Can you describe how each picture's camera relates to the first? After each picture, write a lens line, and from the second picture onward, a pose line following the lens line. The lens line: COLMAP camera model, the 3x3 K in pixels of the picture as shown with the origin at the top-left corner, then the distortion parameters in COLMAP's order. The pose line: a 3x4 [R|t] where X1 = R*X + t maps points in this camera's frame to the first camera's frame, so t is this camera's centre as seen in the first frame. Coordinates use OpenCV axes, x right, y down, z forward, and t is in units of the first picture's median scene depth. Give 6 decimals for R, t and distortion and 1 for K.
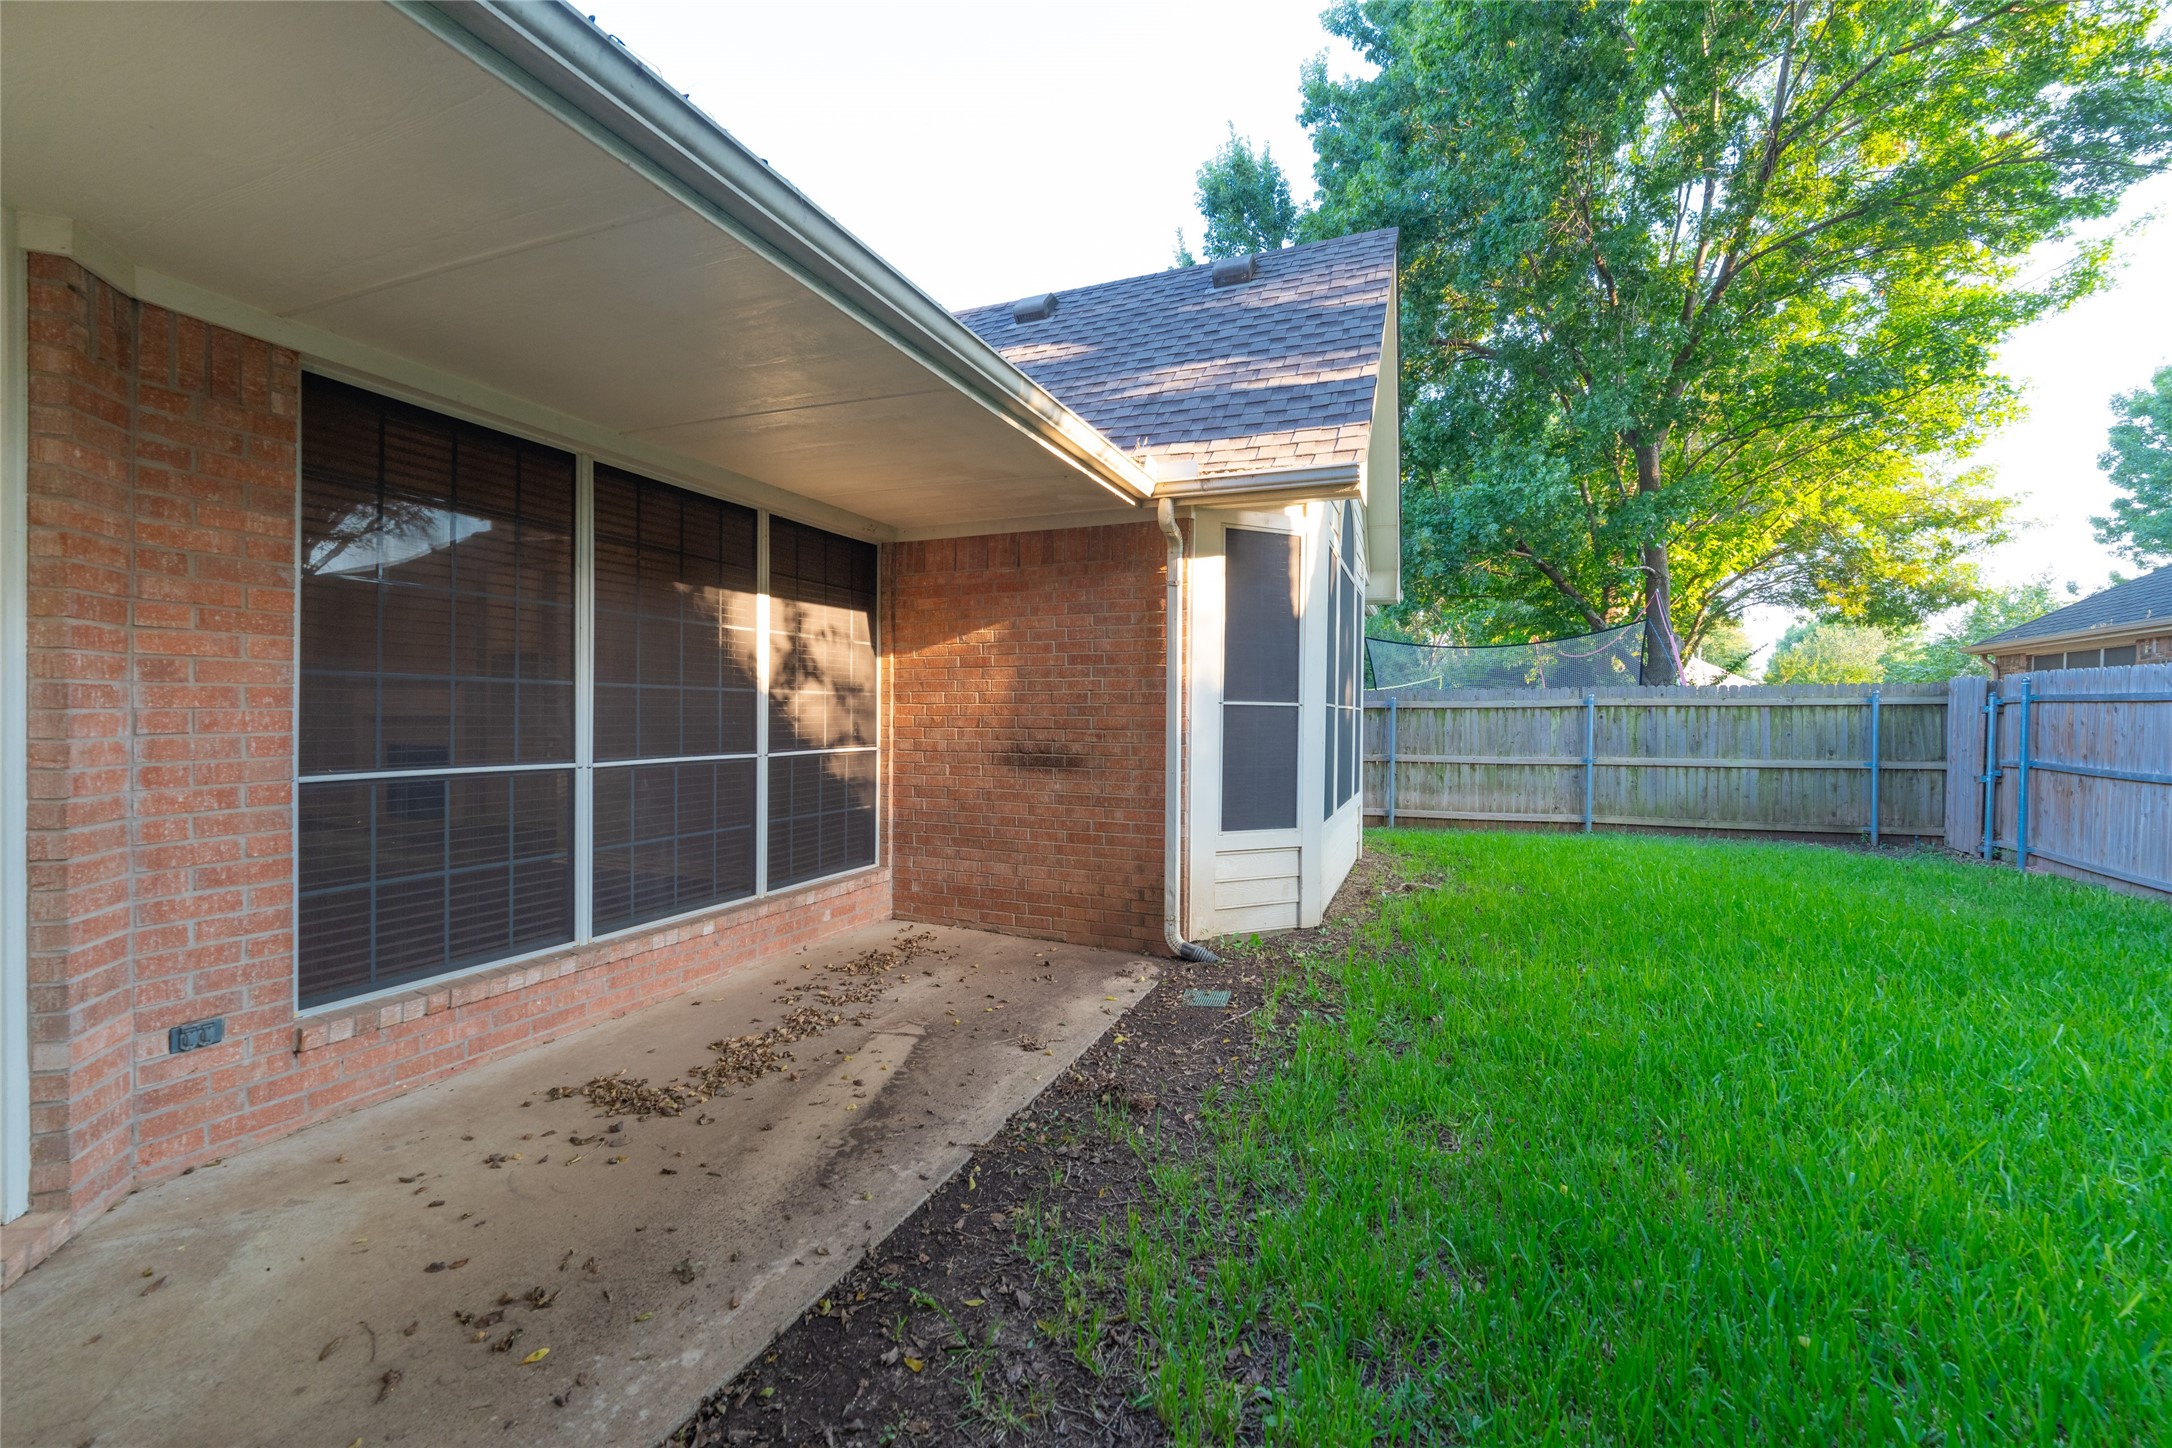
lens RADIAL K [[869.4, 0, 1087.4], [0, 869.4, 720.8], [0, 0, 1]] dist [-0.006132, 0.000397]
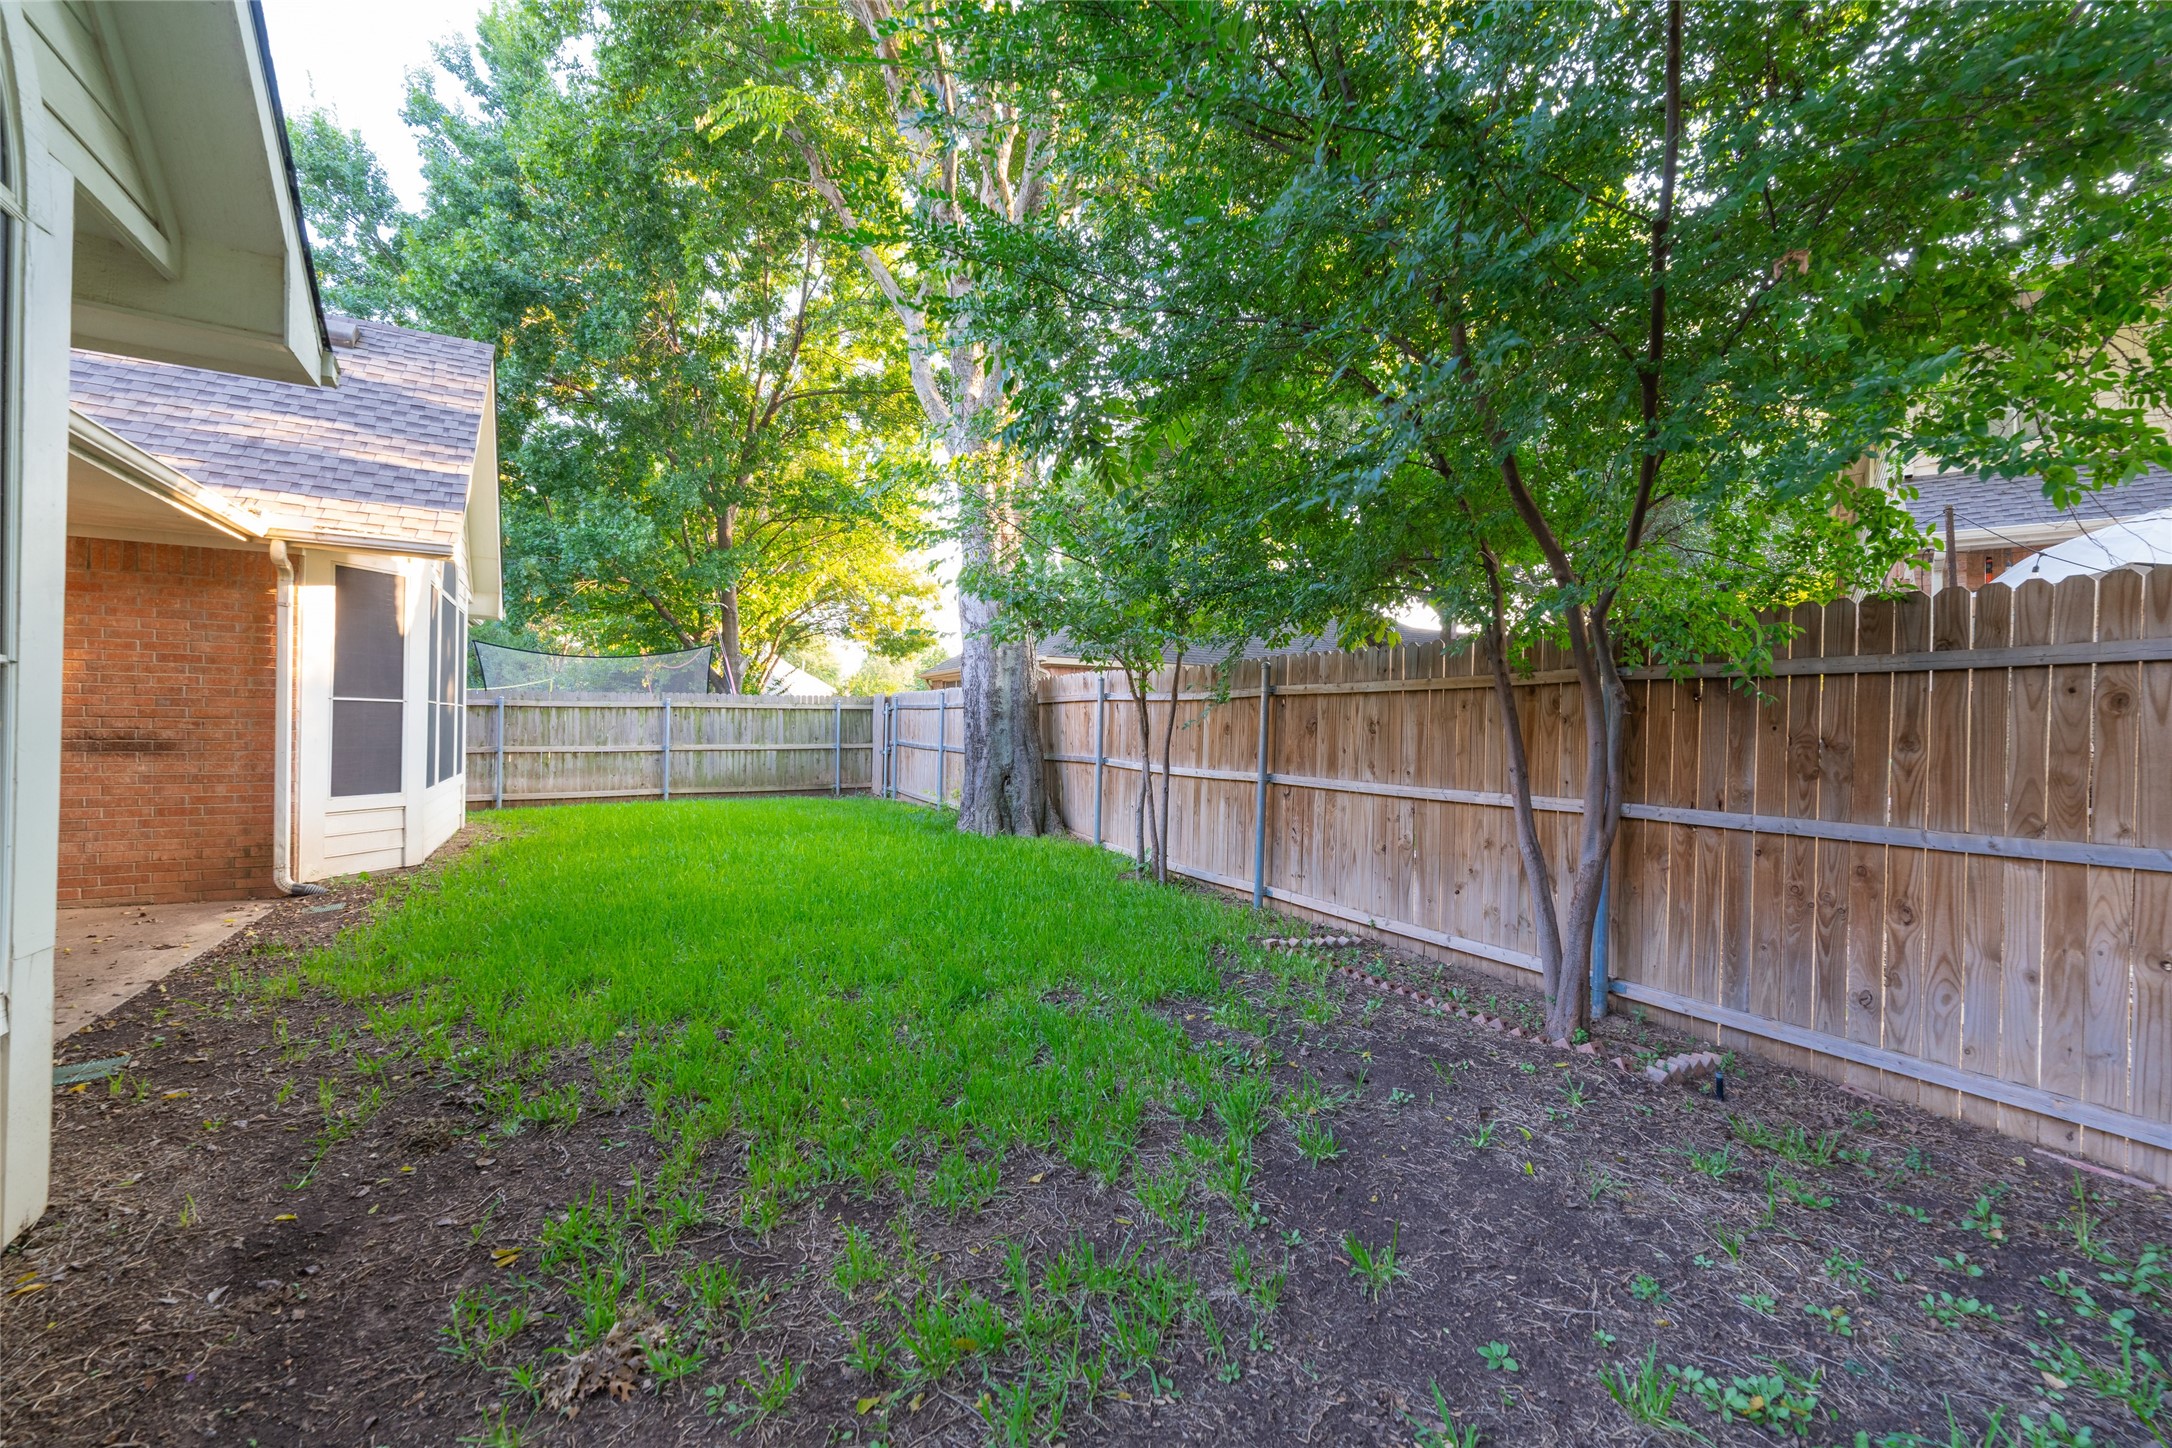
lens RADIAL K [[869.4, 0, 1087.8], [0, 869.4, 726.4], [0, 0, 1]] dist [-0.006132, 0.000397]
pose [[0.611130, -0.000403, 0.791530, -0.137778], [-0.003389, 0.999989, 0.003126, 0.010589], [-0.791523, -0.004593, 0.611122, -0.531970]]
